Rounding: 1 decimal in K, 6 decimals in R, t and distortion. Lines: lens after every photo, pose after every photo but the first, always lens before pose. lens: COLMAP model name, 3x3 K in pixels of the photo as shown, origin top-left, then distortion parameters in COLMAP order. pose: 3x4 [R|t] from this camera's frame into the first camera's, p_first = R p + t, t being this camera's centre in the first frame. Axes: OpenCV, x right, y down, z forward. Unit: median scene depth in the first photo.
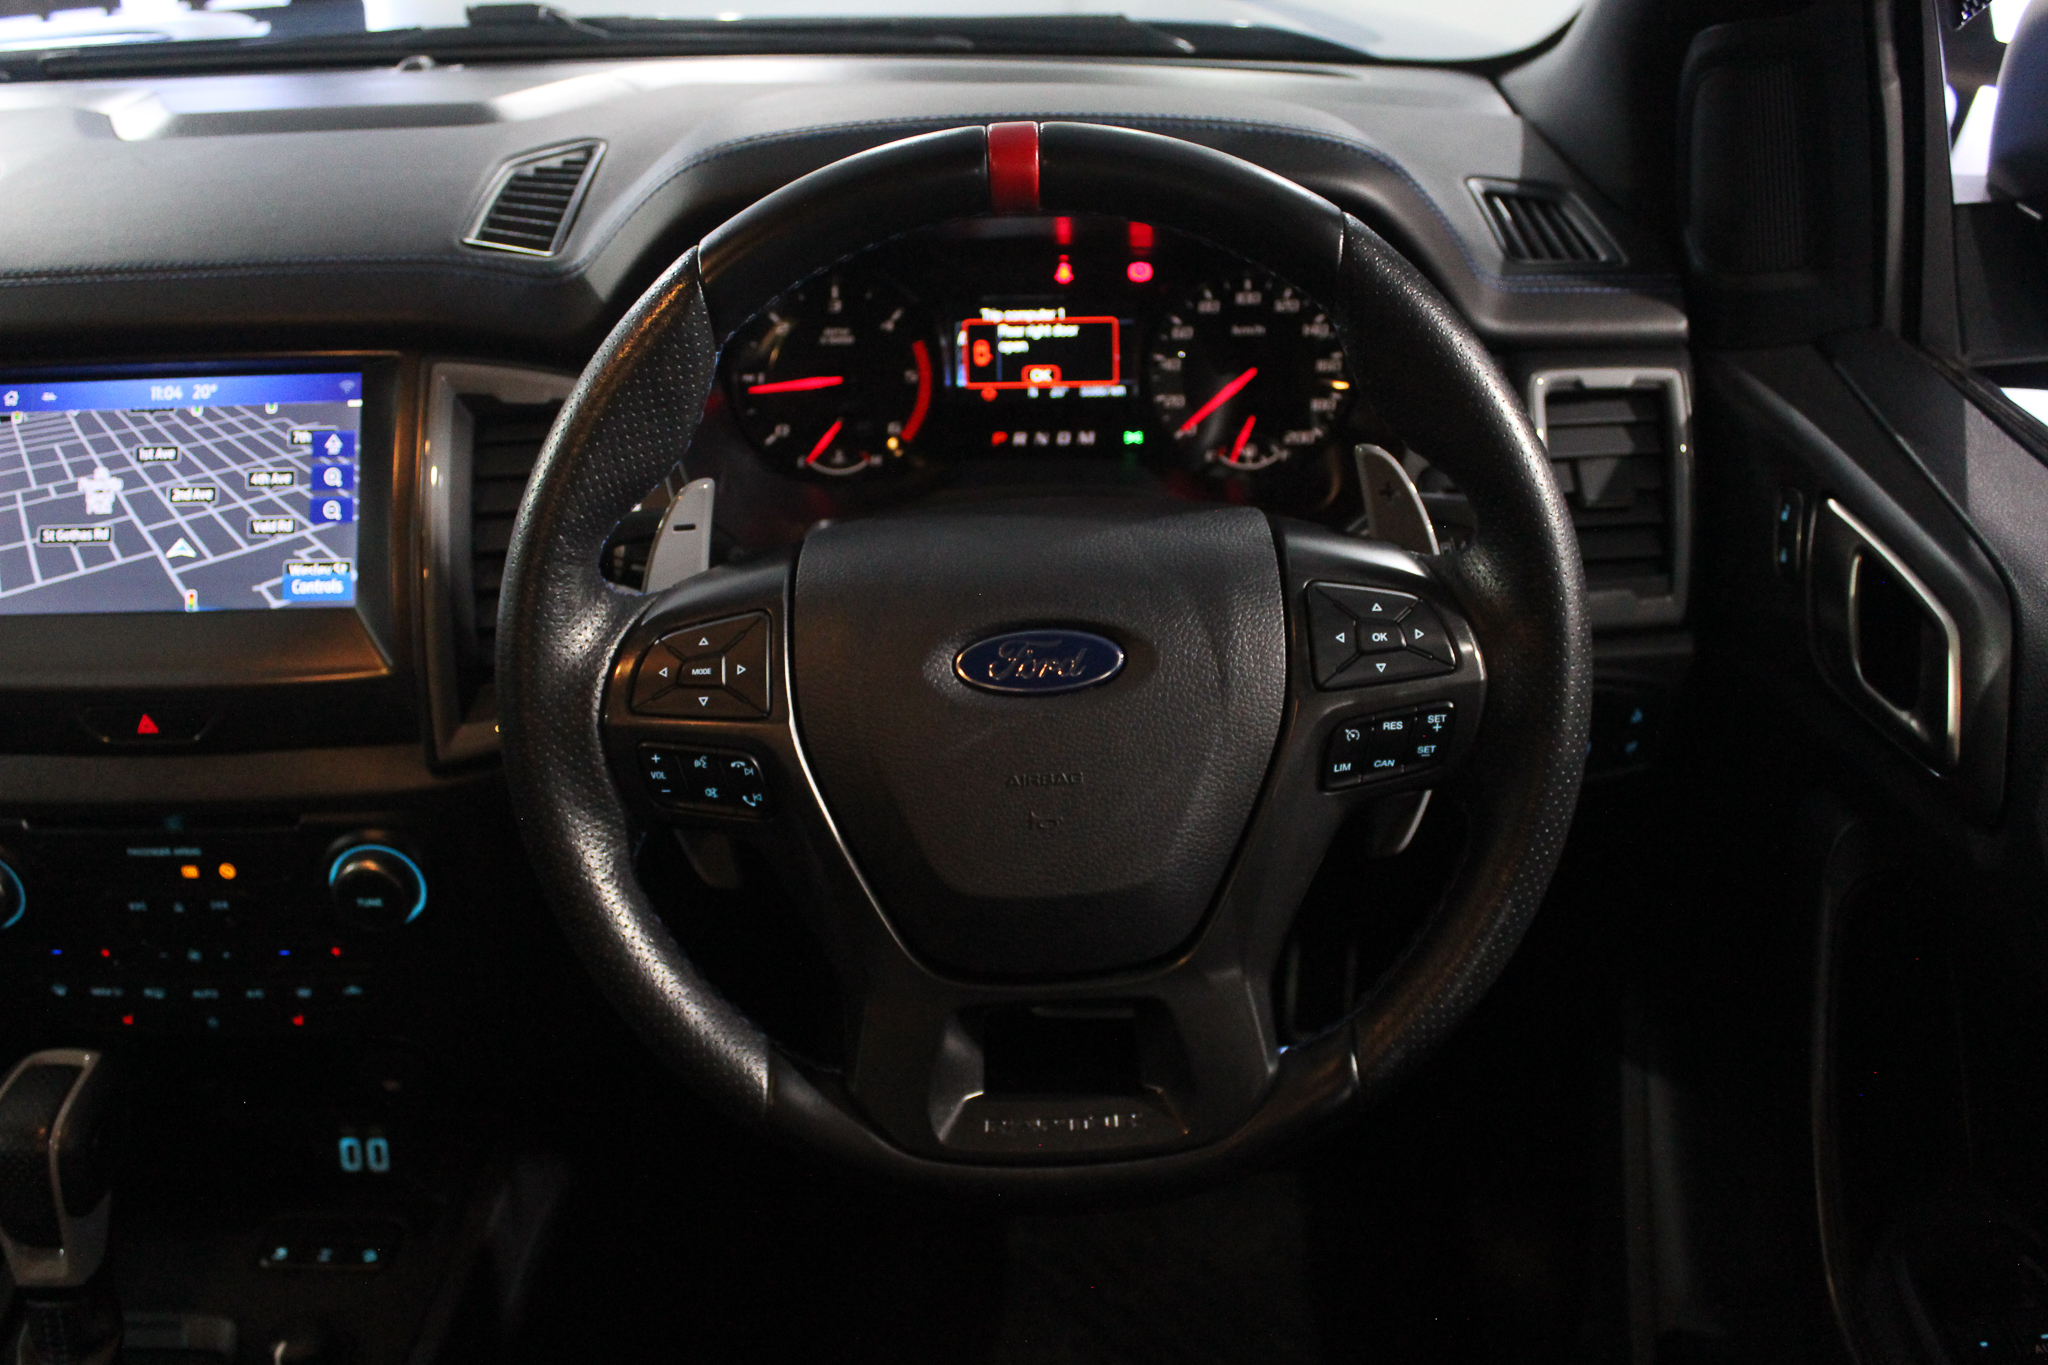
lens RADIAL K [[1965.5, 0, 1024.0], [0, 1965.5, 682.5], [0, 0, 1]] dist [-0.124746, 0.197644]
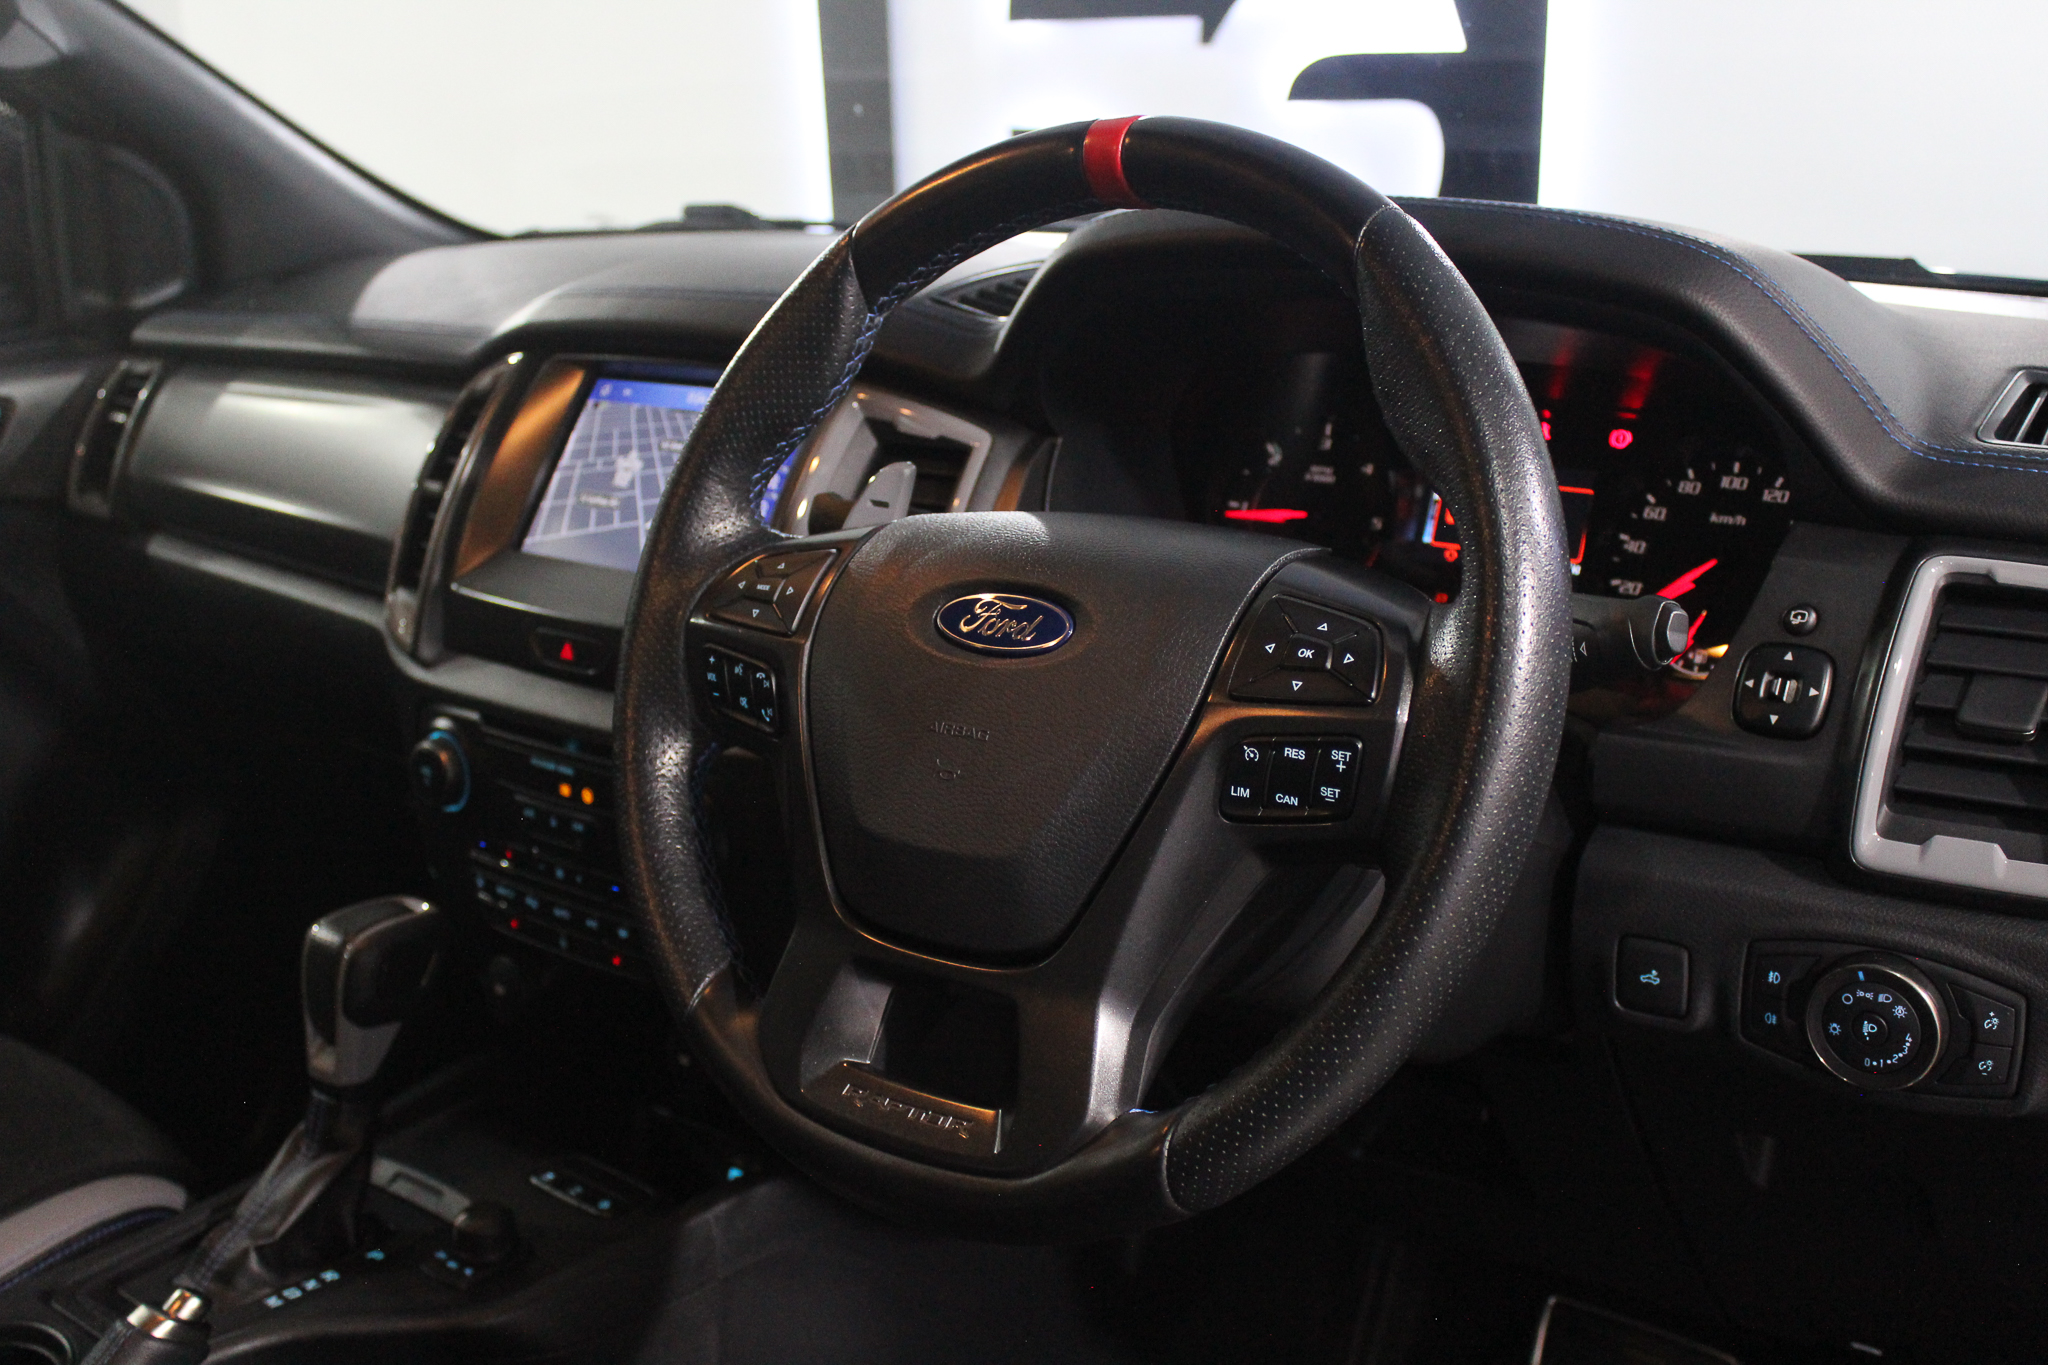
lens RADIAL K [[2169.5, 0, 1024.0], [0, 2169.5, 682.5], [0, 0, 1]] dist [-0.048853, 0.002755]
pose [[0.787421, 0.174279, -0.591266, 0.509642], [-0.305986, 0.943189, -0.129487, 0.119255], [0.535109, 0.282880, 0.796014, 0.119573]]
